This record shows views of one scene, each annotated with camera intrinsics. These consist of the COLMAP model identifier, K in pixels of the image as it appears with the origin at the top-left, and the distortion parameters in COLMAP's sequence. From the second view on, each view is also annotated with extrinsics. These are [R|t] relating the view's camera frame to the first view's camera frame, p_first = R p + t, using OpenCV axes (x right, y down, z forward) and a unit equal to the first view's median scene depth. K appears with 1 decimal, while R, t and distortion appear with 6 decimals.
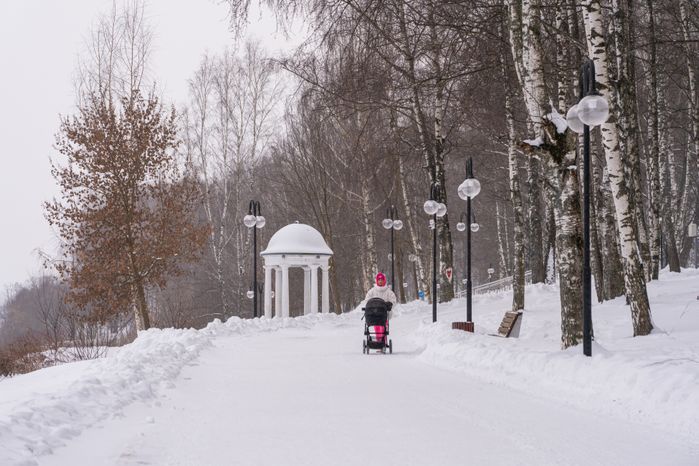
lens RADIAL K [[2111.8, 0, 349.5], [0, 2111.8, 232.8], [0, 0, 1]] dist [-0.087674, 0.000000]
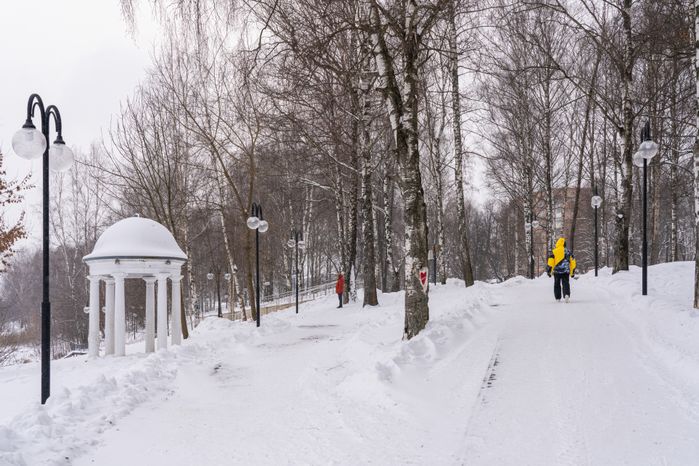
lens RADIAL K [[790.9, 0, 349.9], [0, 790.9, 235.2], [0, 0, 1]] dist [0.033163, 0.000000]
pose [[0.967337, 0.001873, 0.253486, -0.023204], [0.011913, 0.998532, -0.052842, 0.017057], [-0.253213, 0.054136, 0.965895, 0.719474]]
